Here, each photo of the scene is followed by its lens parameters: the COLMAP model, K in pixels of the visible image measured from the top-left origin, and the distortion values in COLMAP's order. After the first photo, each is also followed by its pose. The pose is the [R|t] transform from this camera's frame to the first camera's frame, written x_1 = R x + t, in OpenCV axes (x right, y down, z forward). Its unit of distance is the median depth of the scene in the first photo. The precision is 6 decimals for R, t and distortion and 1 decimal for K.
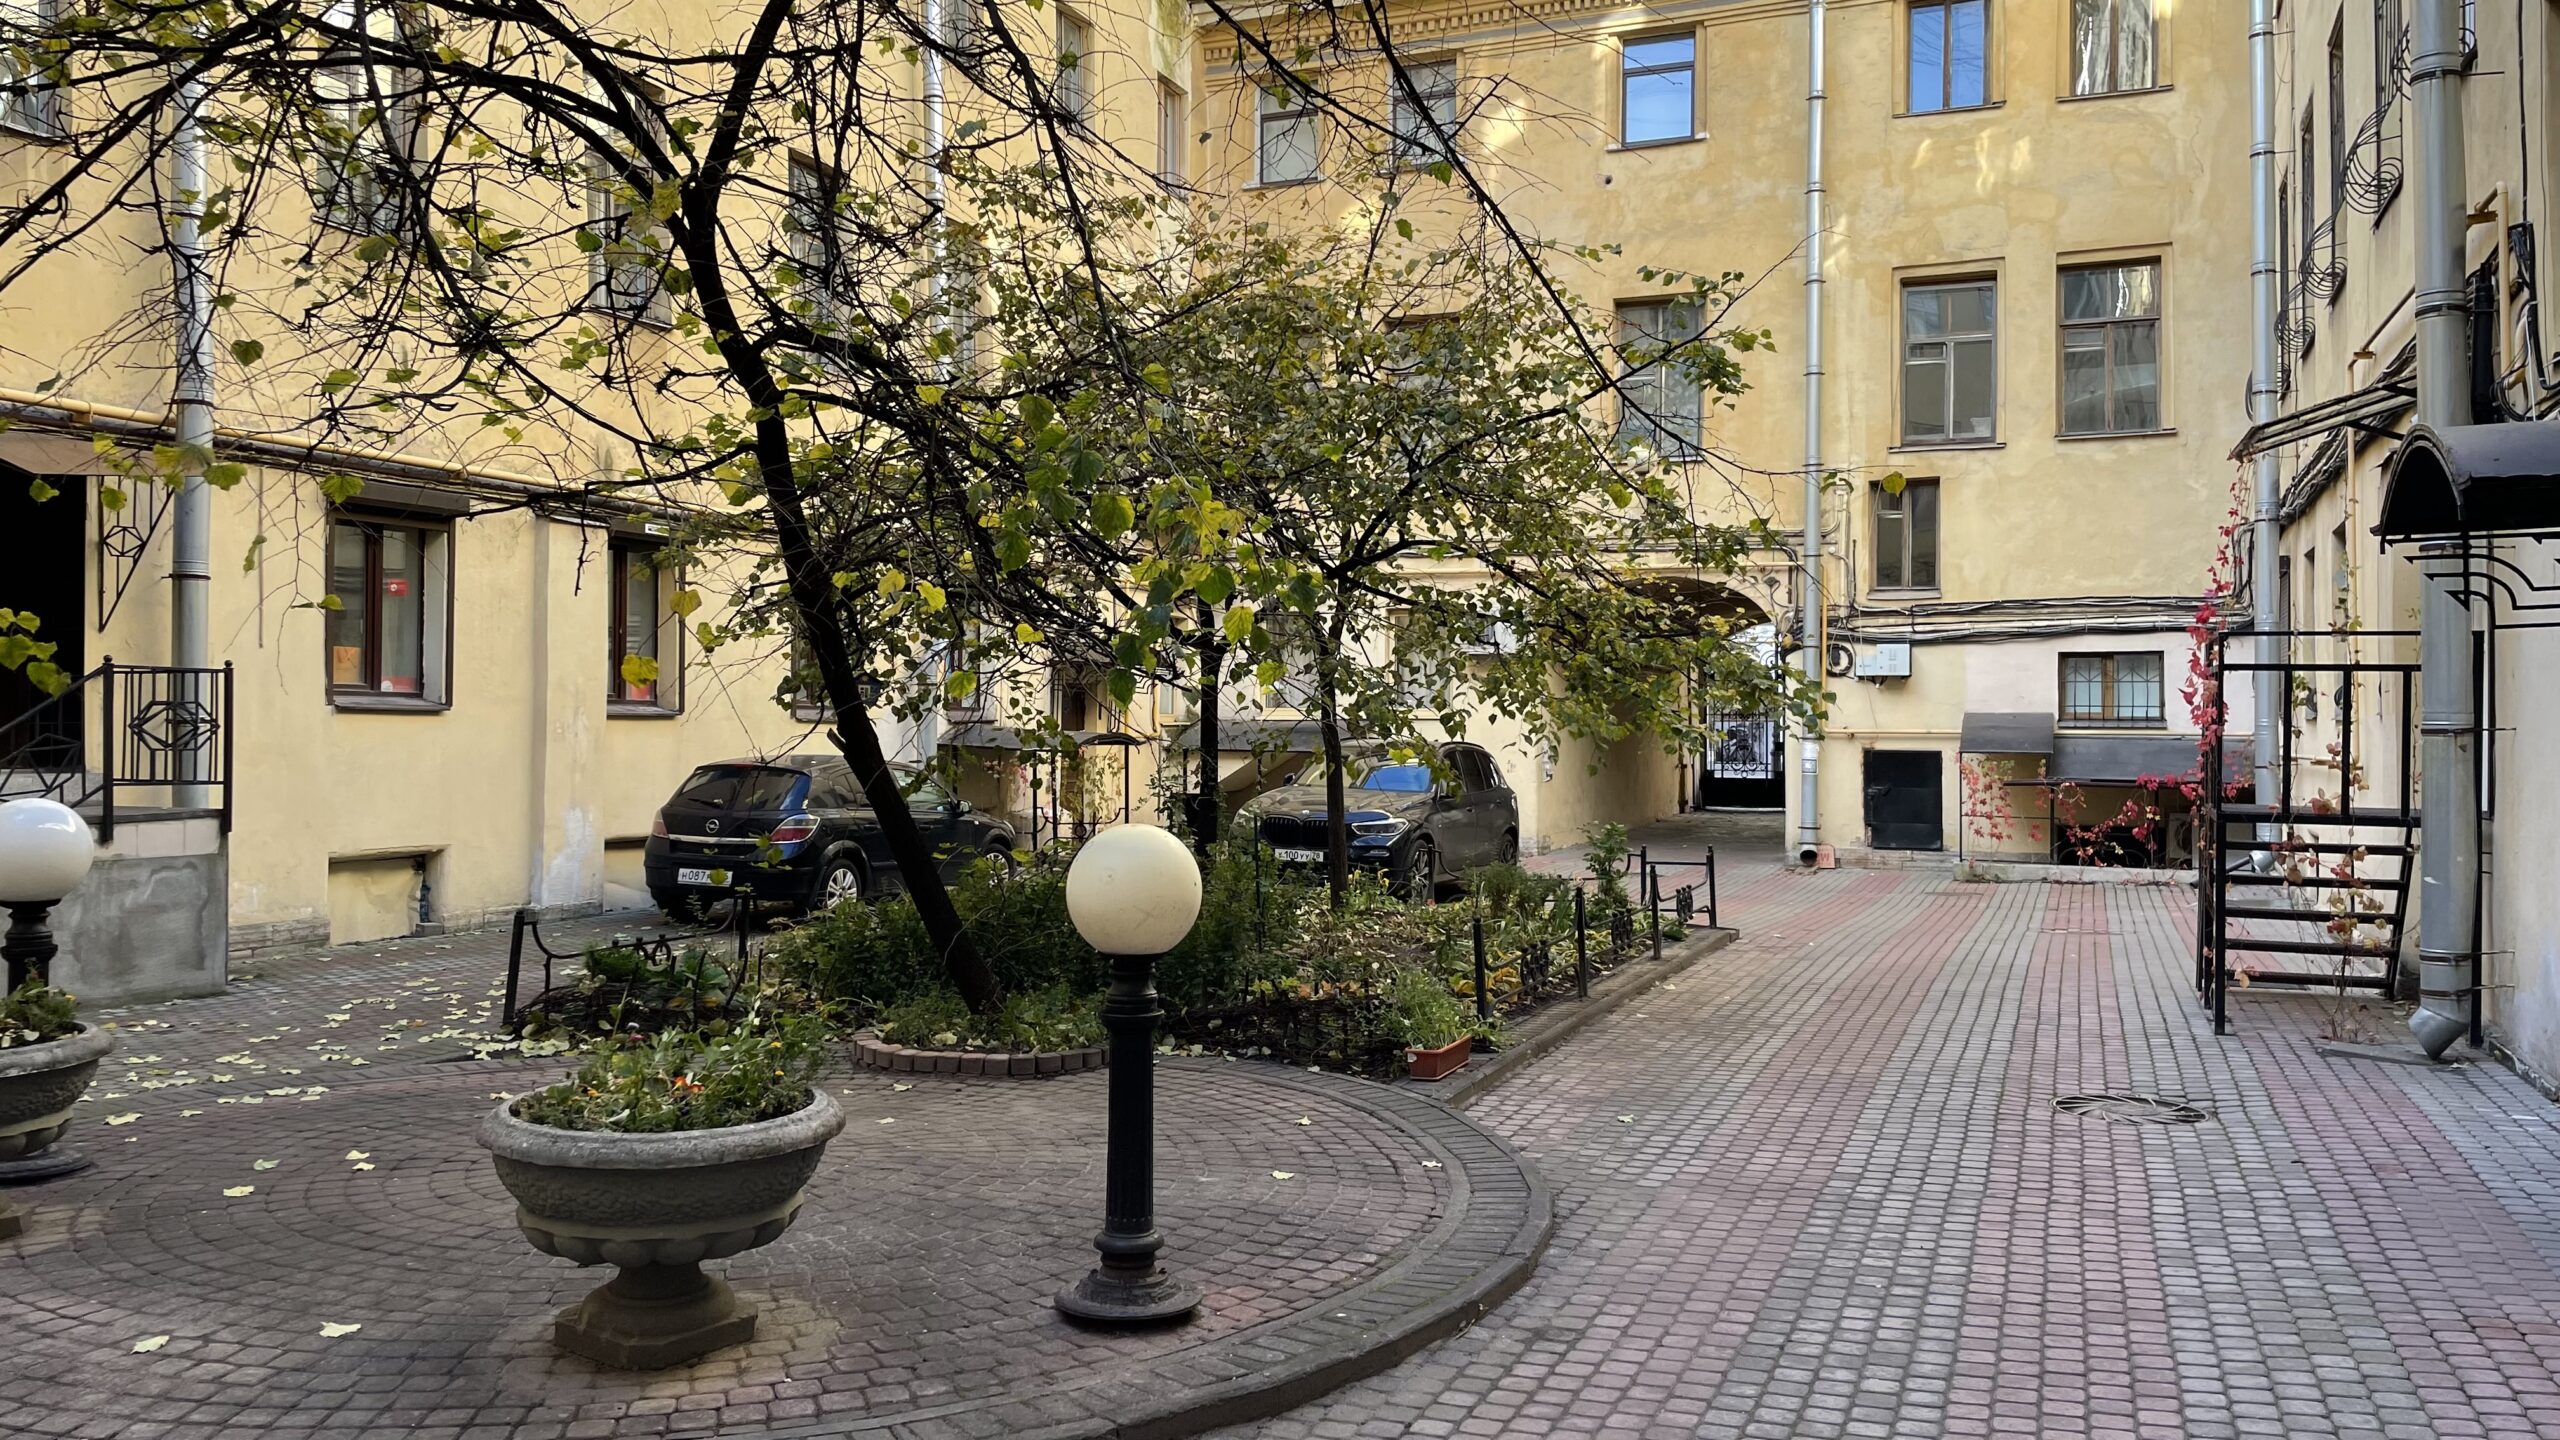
lens RADIAL K [[1887.5, 0, 1280.0], [0, 1887.5, 720.0], [0, 0, 1]] dist [0.004623, -0.001520]
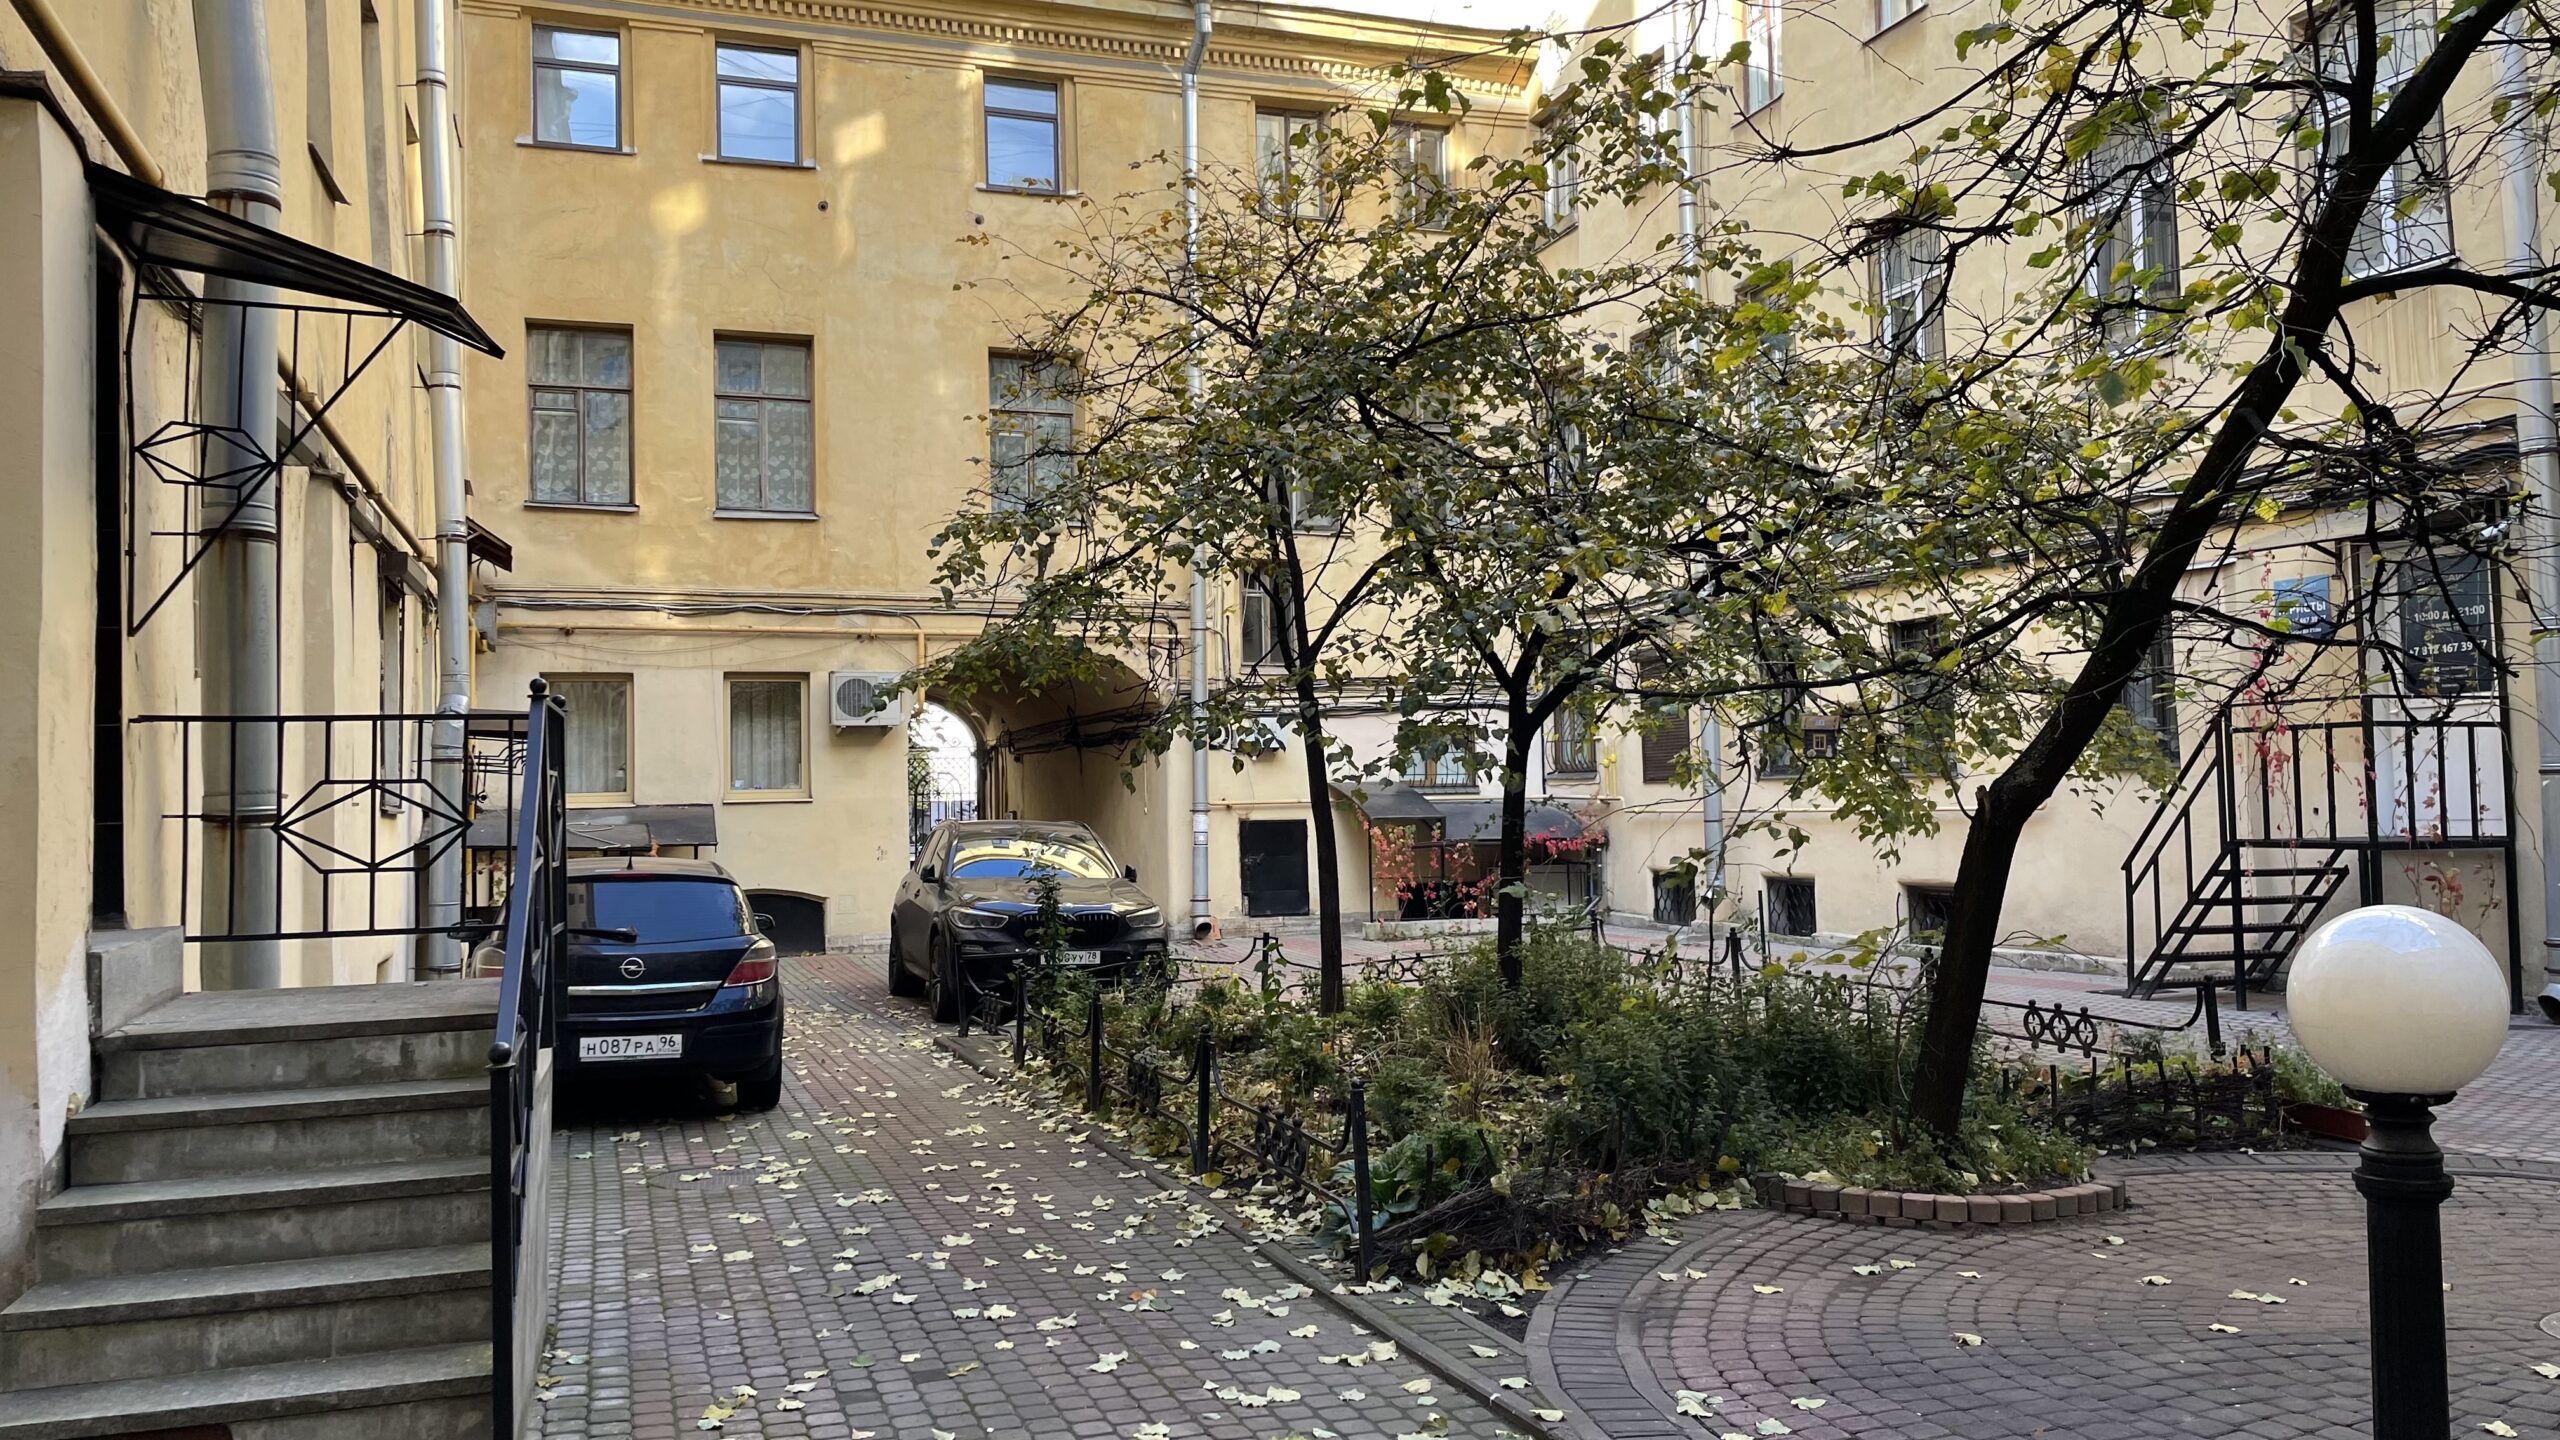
lens RADIAL K [[1887.5, 0, 1280.0], [0, 1887.5, 720.0], [0, 0, 1]] dist [0.004623, -0.001520]
pose [[0.740607, 0.008815, 0.671881, -0.398707], [0.021127, 0.999114, -0.036397, -0.001025], [-0.671607, 0.041150, 0.739764, 0.253218]]
